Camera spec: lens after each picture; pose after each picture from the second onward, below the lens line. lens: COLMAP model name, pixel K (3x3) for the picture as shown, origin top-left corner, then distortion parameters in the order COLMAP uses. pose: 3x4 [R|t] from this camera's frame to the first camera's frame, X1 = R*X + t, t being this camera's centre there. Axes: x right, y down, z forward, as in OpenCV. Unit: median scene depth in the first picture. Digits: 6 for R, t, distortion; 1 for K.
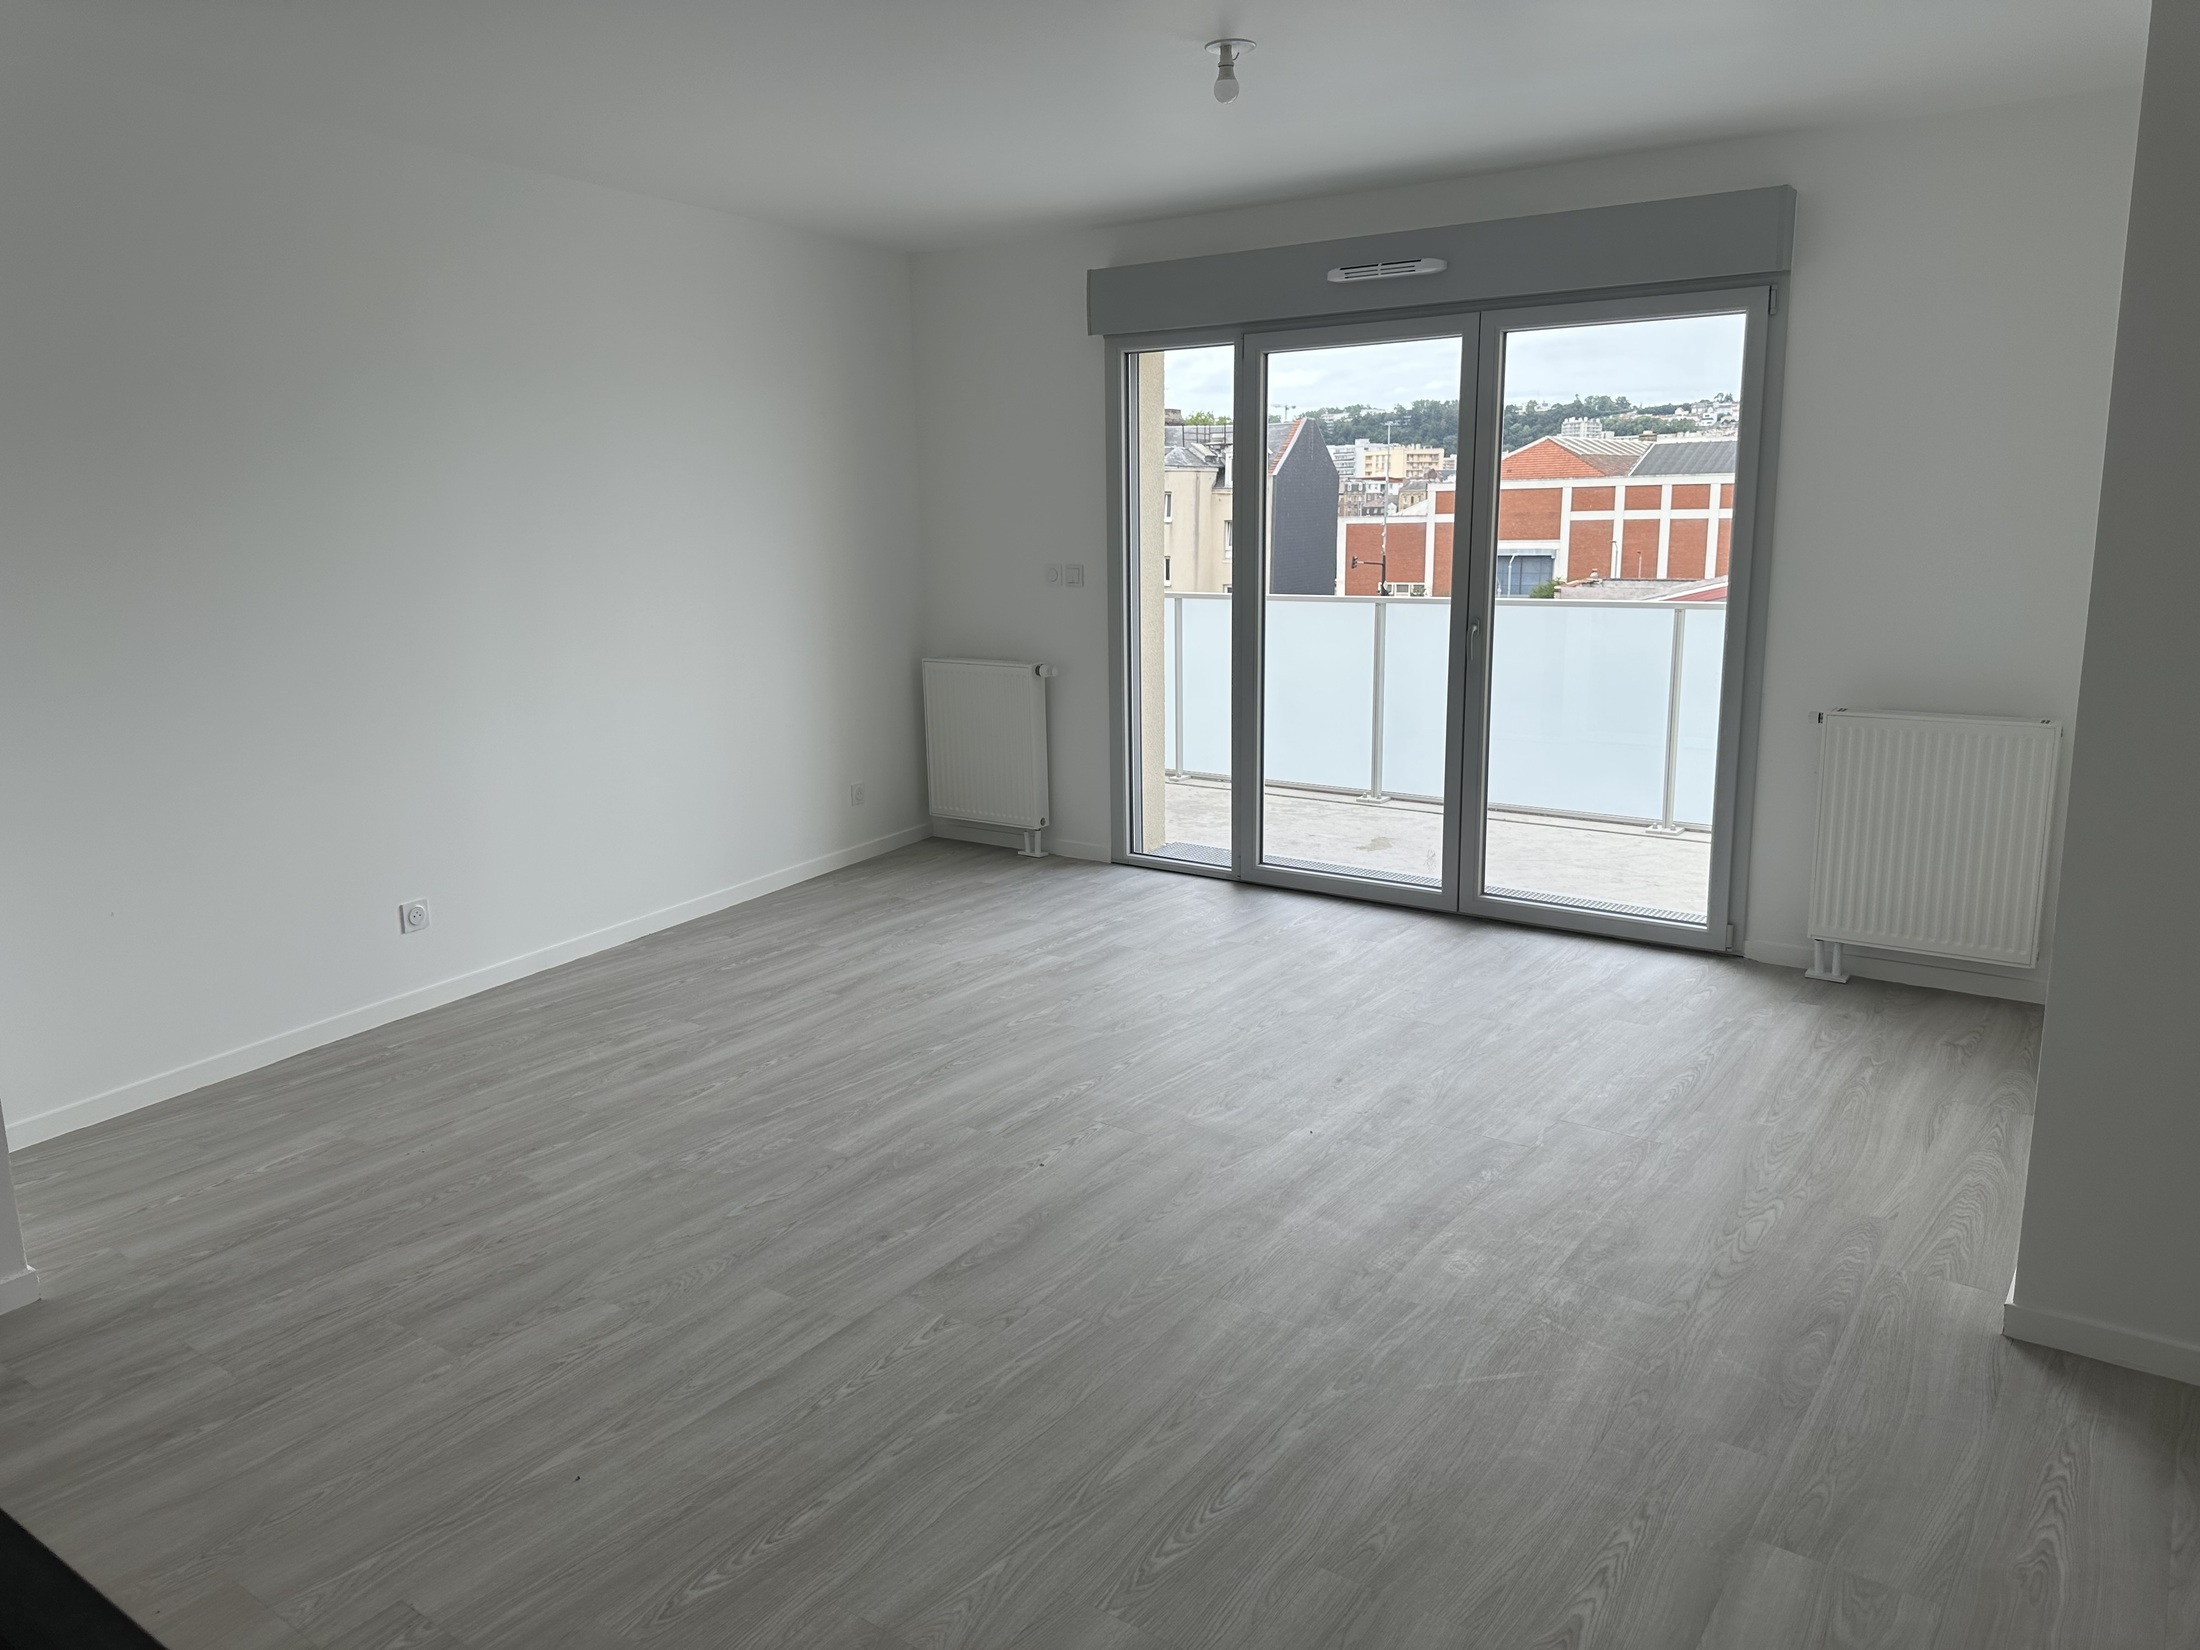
lens RADIAL K [[1540.8, 0, 1106.6], [0, 1540.8, 825.0], [0, 0, 1]] dist [0.046101, -0.051247]
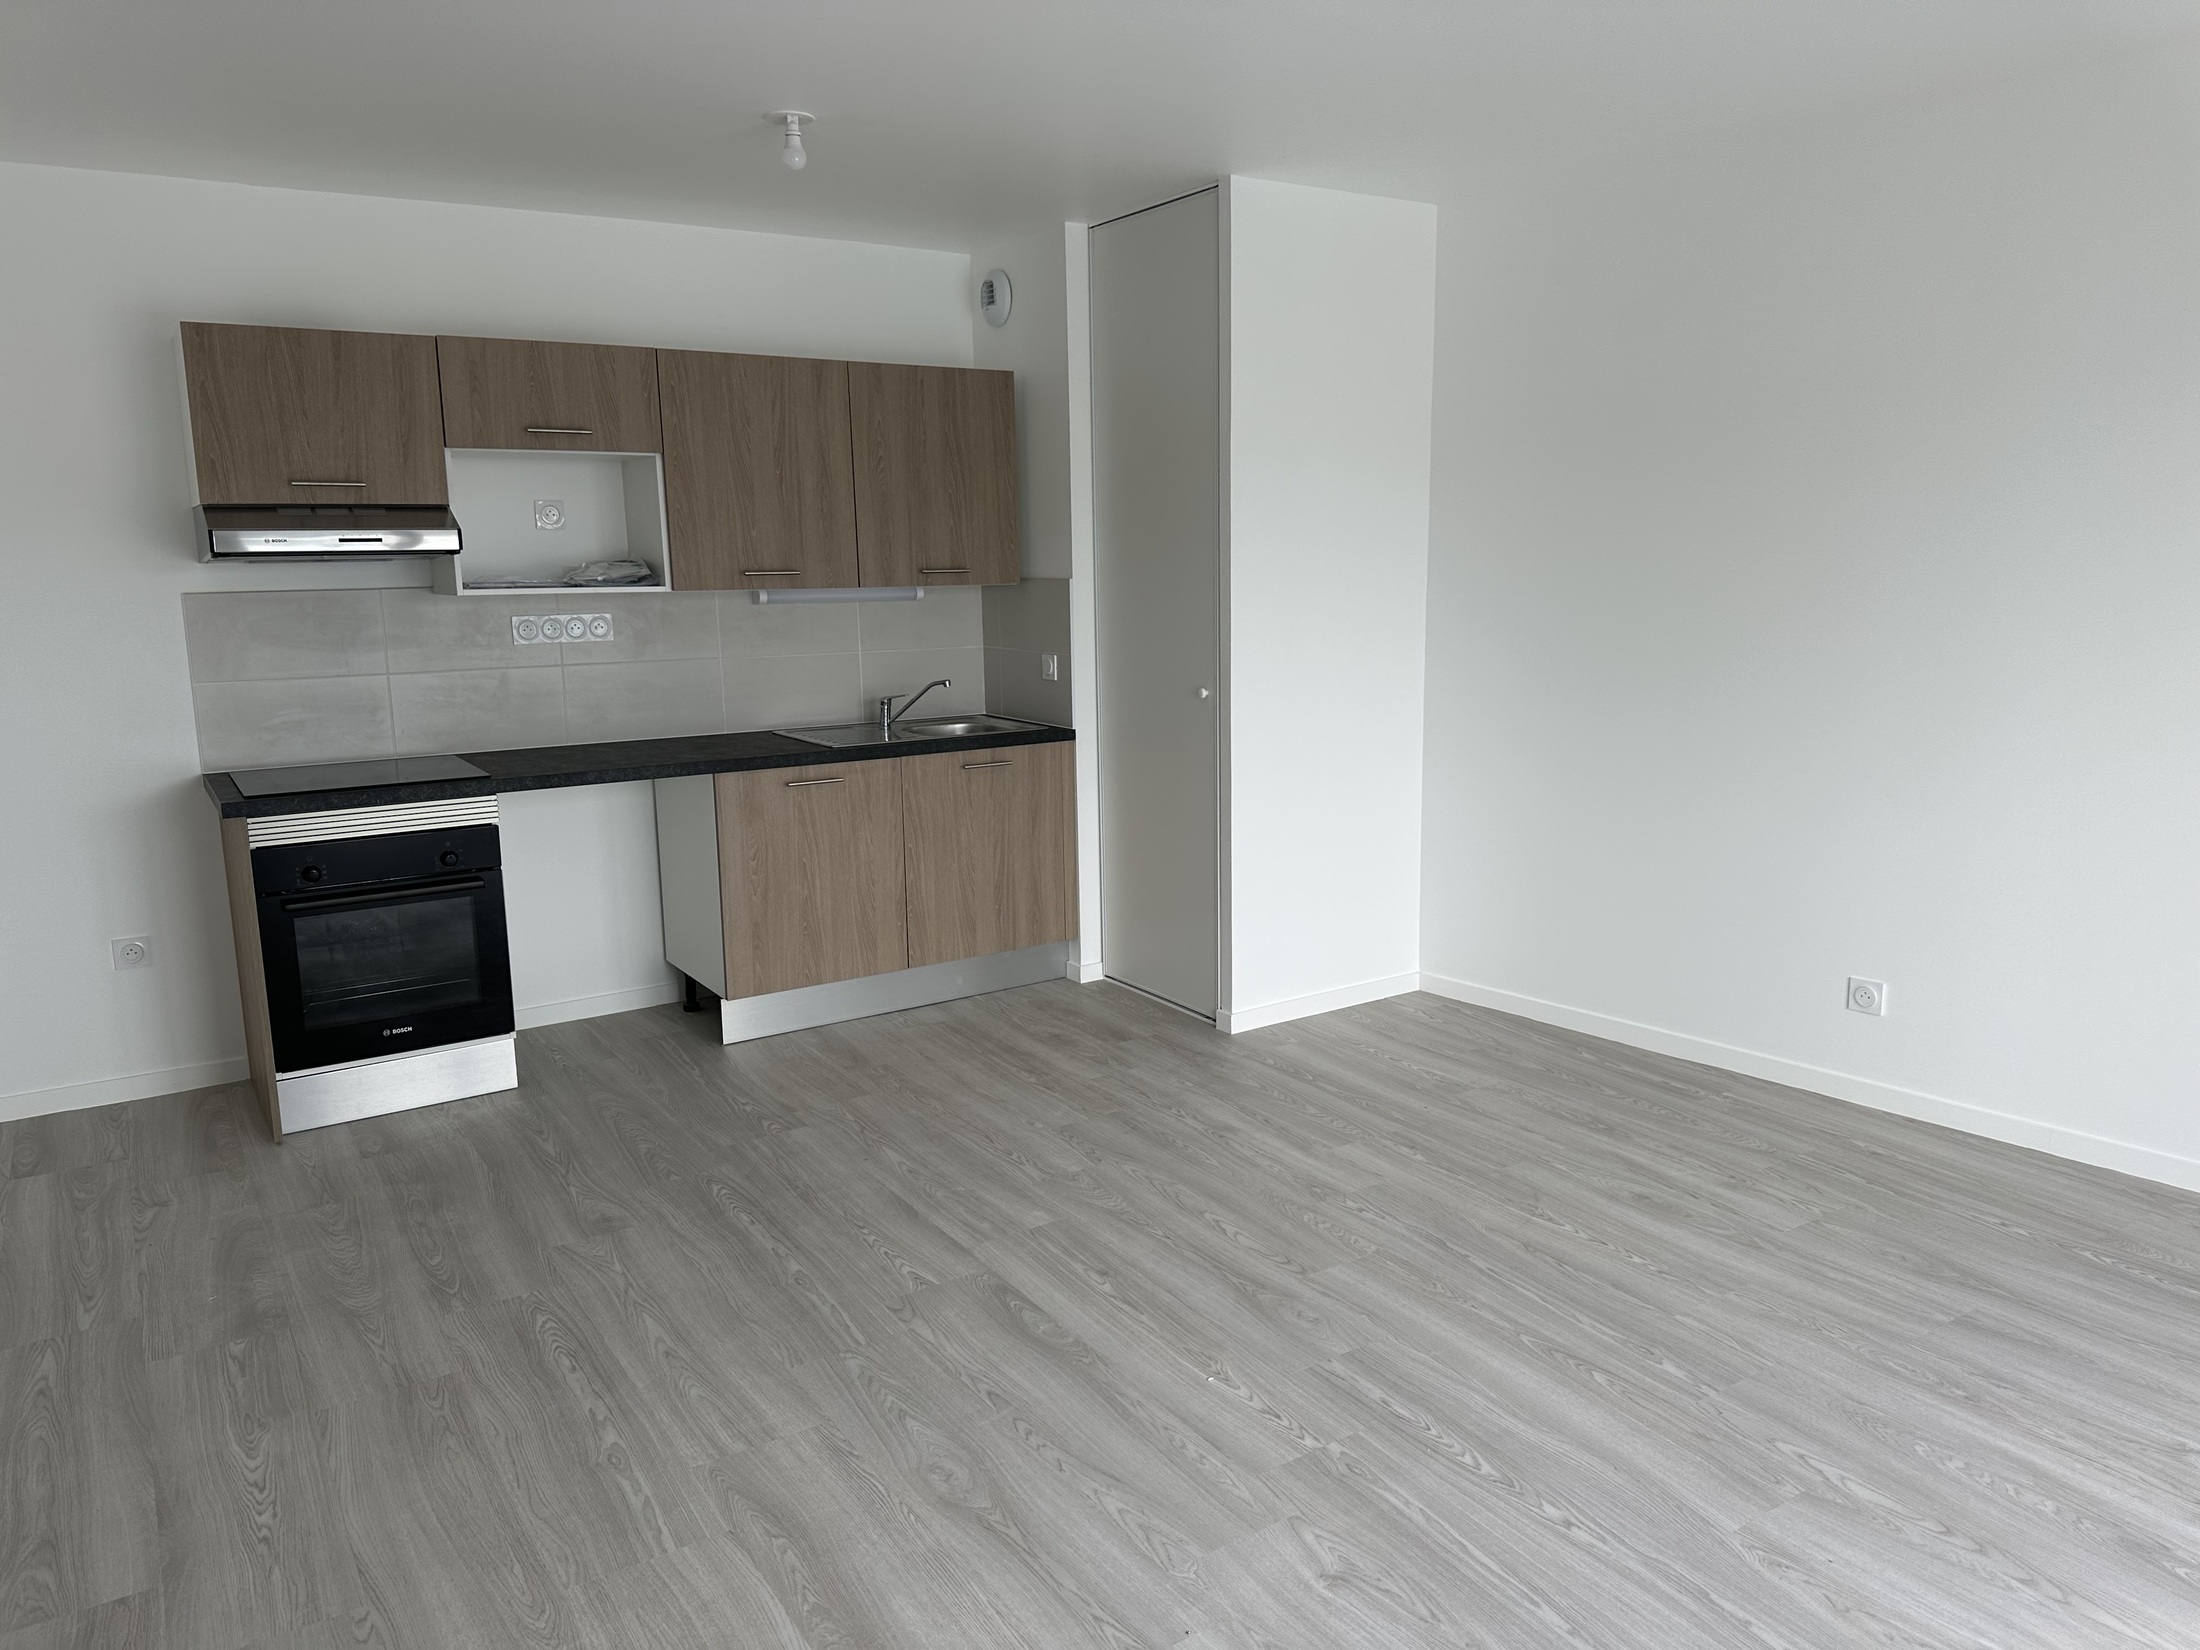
lens RADIAL K [[1540.8, 0, 1104.0], [0, 1540.8, 806.2], [0, 0, 1]] dist [0.046101, -0.051247]
pose [[-0.376691, 0.174305, -0.909792, 0.626886], [-0.168514, 0.952856, 0.252327, -0.242695], [0.910883, 0.248362, -0.329559, 1.090770]]
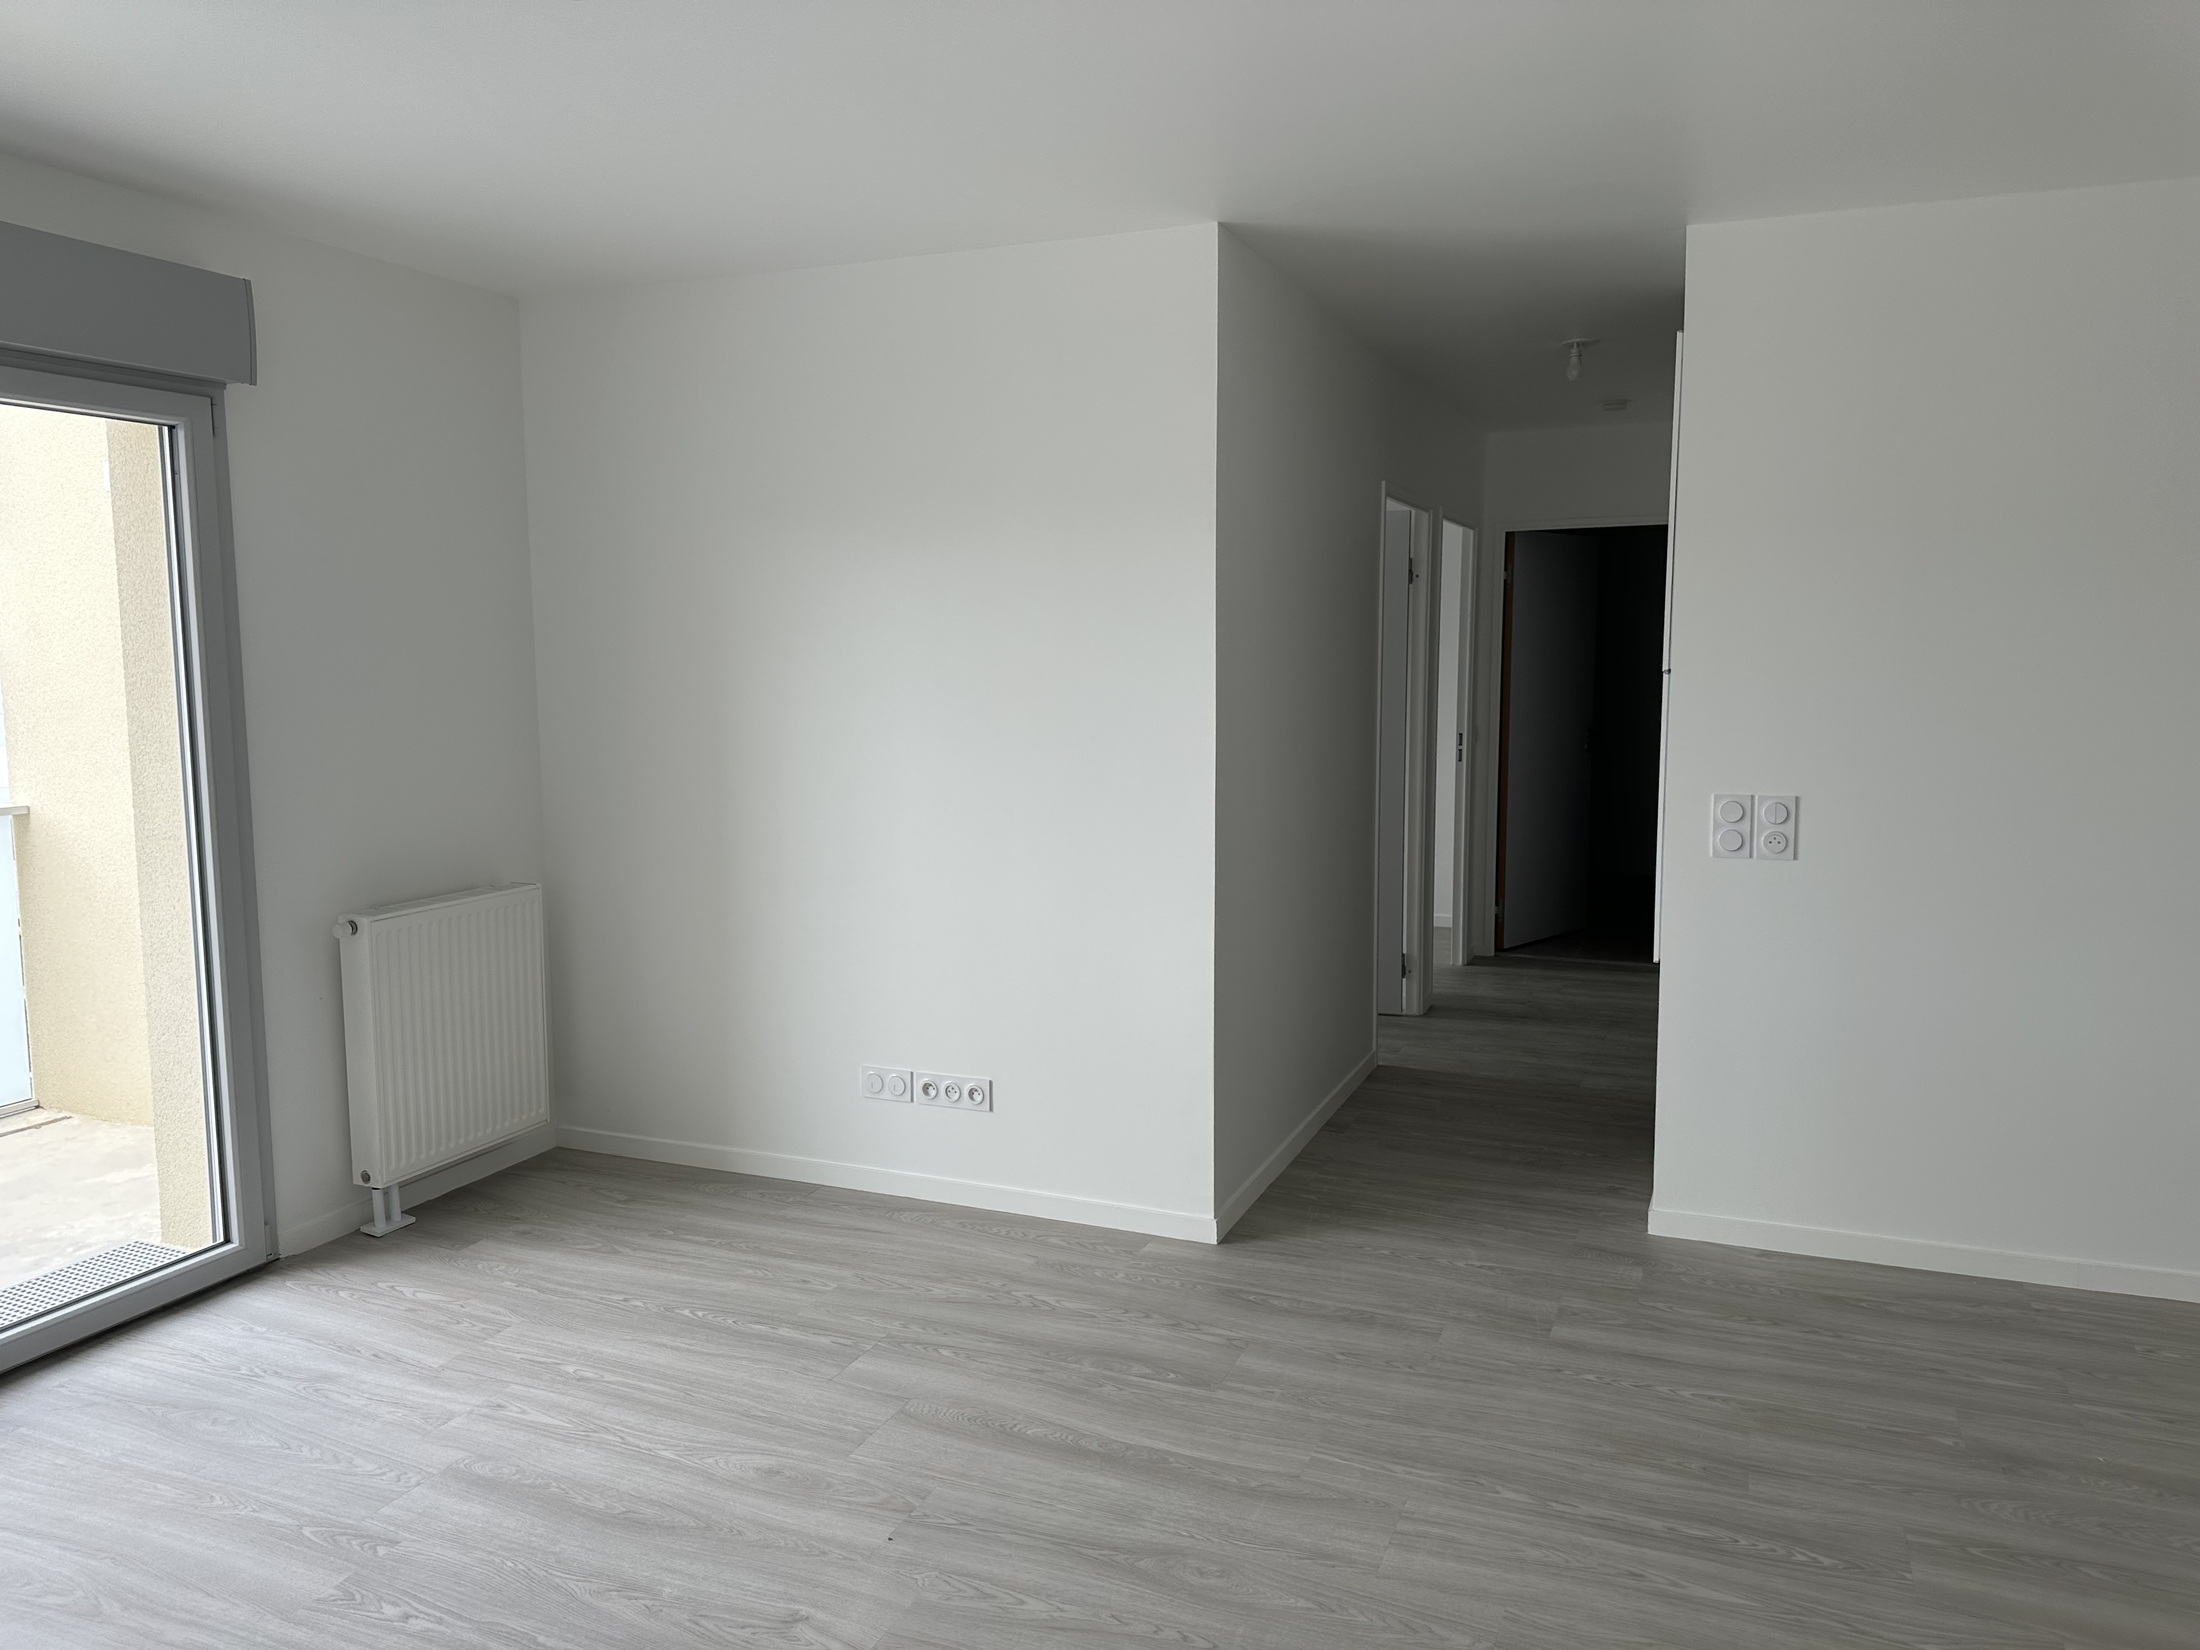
lens RADIAL K [[1540.8, 0, 1107.8], [0, 1540.8, 829.7], [0, 0, 1]] dist [0.046101, -0.051247]
pose [[-0.219426, -0.096580, 0.970837, -0.553433], [0.208733, 0.967400, 0.143415, -0.197839], [-0.953039, 0.234115, -0.192113, 0.968486]]
